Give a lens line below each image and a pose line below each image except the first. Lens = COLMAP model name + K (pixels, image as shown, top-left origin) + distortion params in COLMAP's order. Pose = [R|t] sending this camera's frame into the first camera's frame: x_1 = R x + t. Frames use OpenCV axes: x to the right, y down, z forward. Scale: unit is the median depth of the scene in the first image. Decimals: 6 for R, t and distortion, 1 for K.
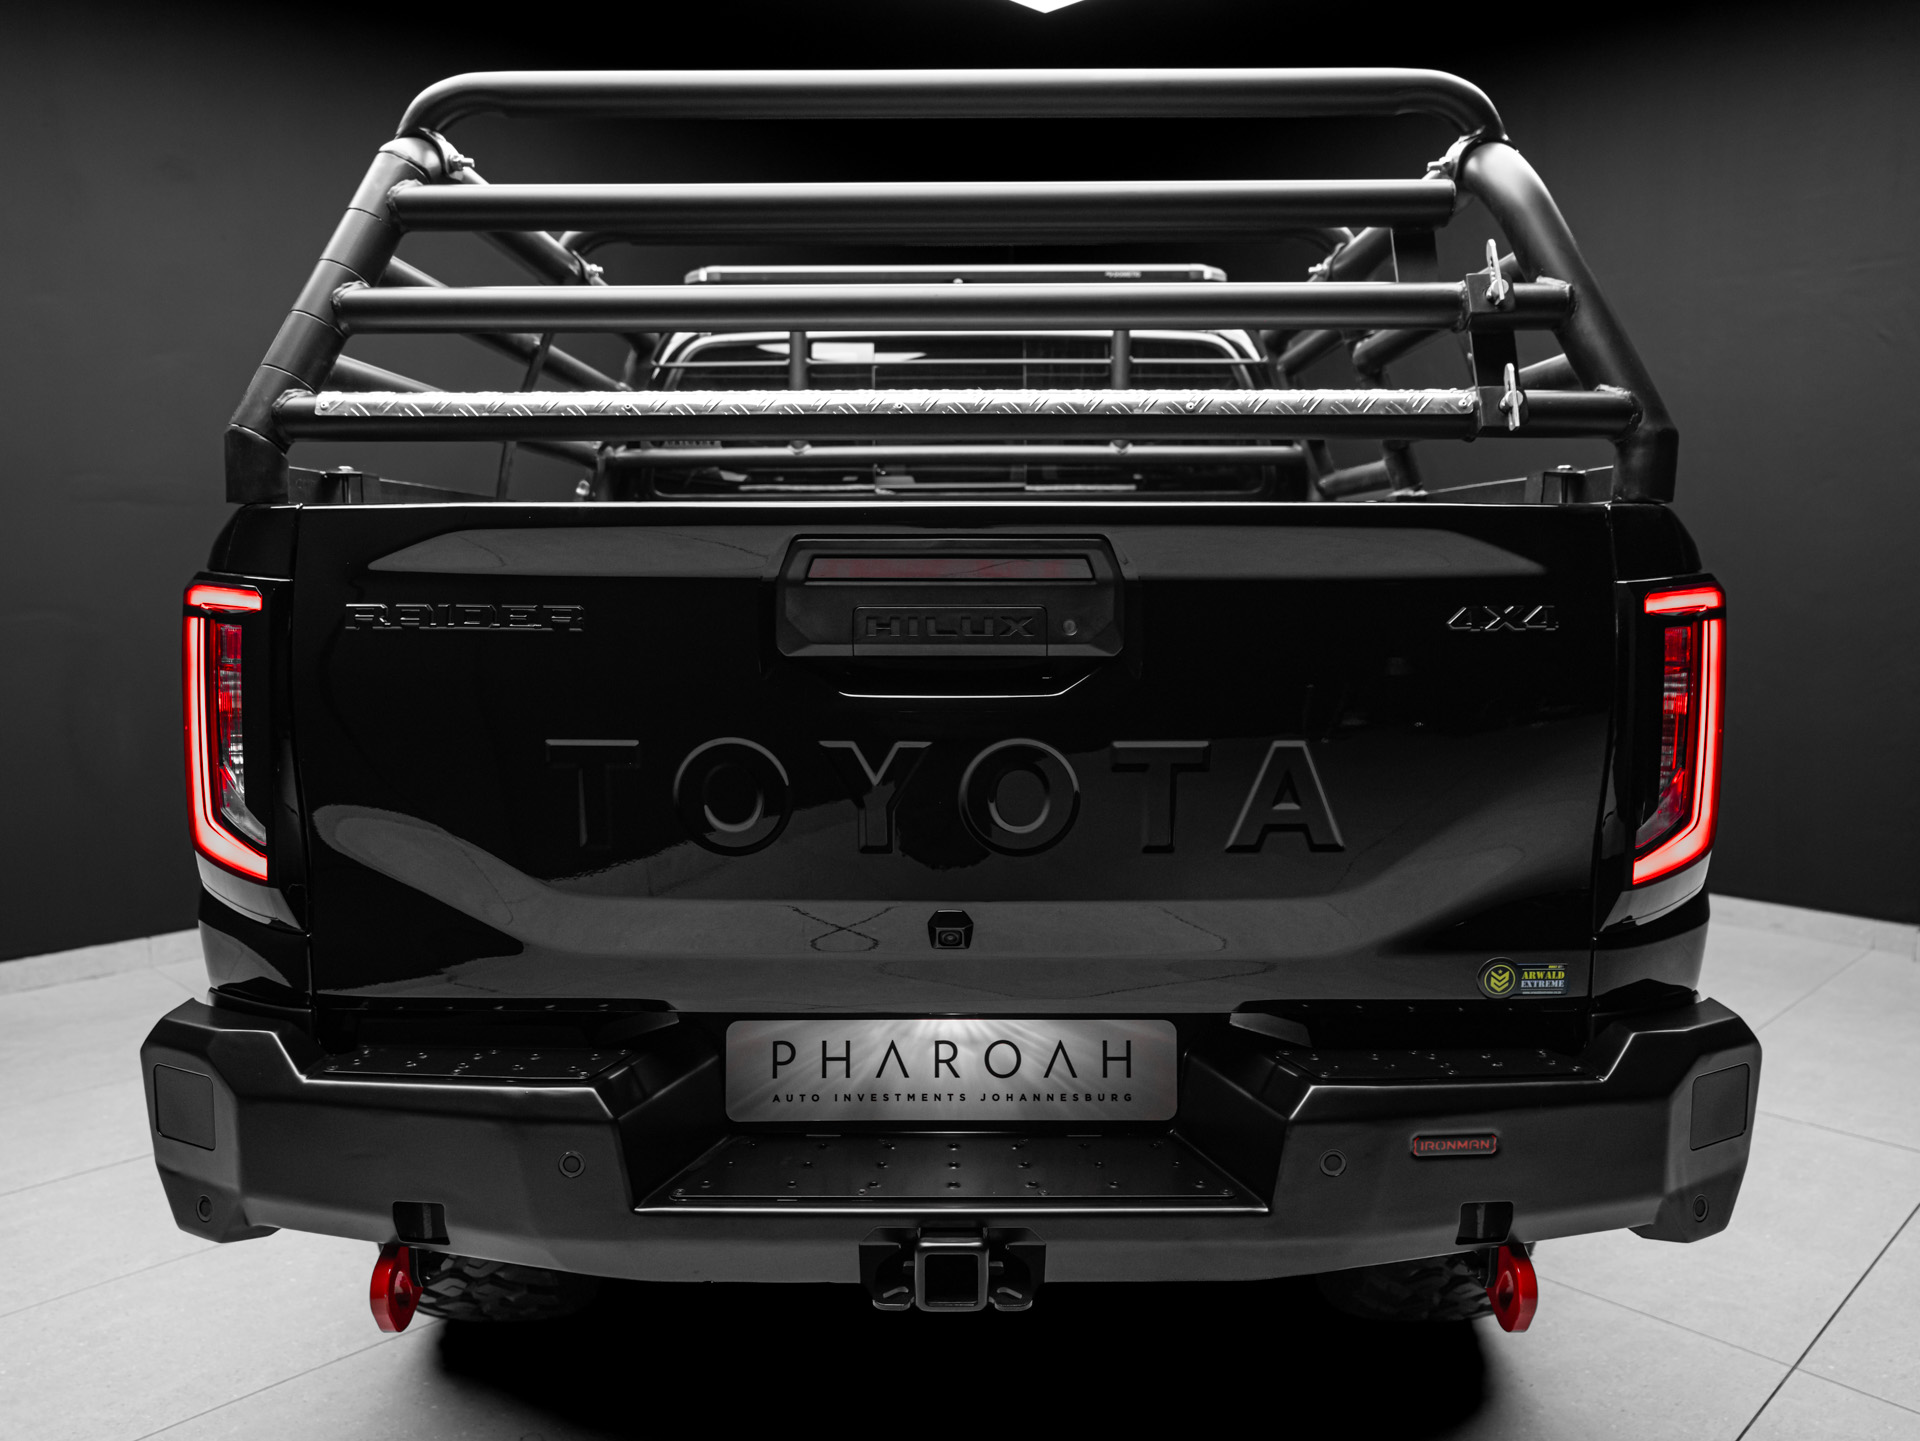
lens RADIAL K [[1577.8, 0, 1002.3], [0, 1577.8, 449.2], [0, 0, 1]] dist [-0.009494, -0.000211]
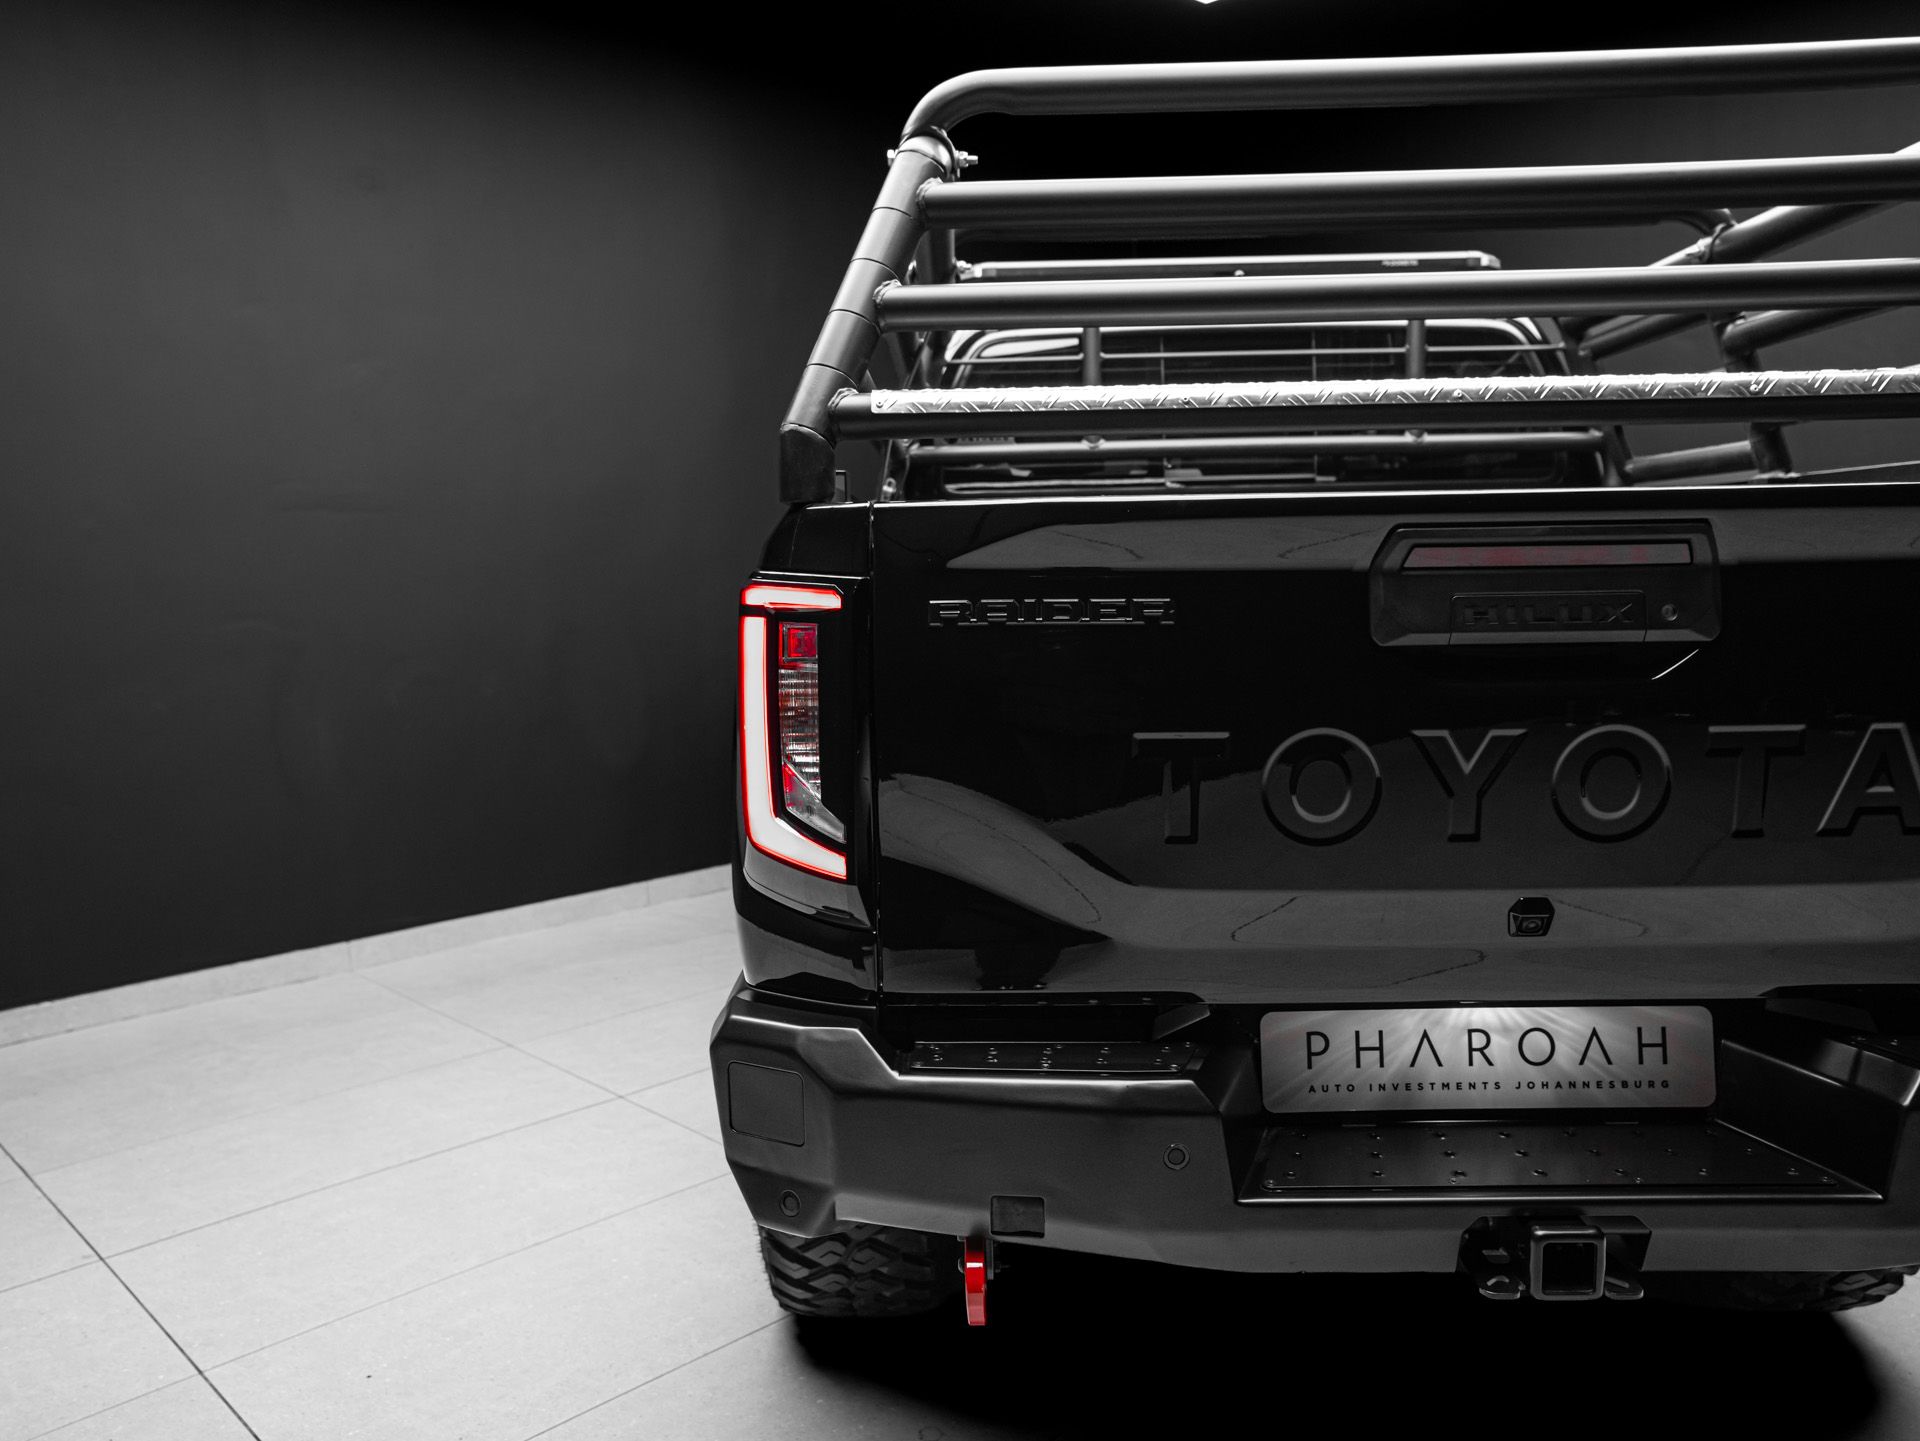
lens RADIAL K [[1571.8, 0, 1033.9], [0, 1571.8, 448.3], [0, 0, 1]] dist [-0.001471, -0.001402]
pose [[0.999690, -0.017698, -0.017540, -0.293295], [0.017740, 0.999840, 0.002219, -0.000026], [0.017498, -0.002530, 0.999844, 0.000115]]
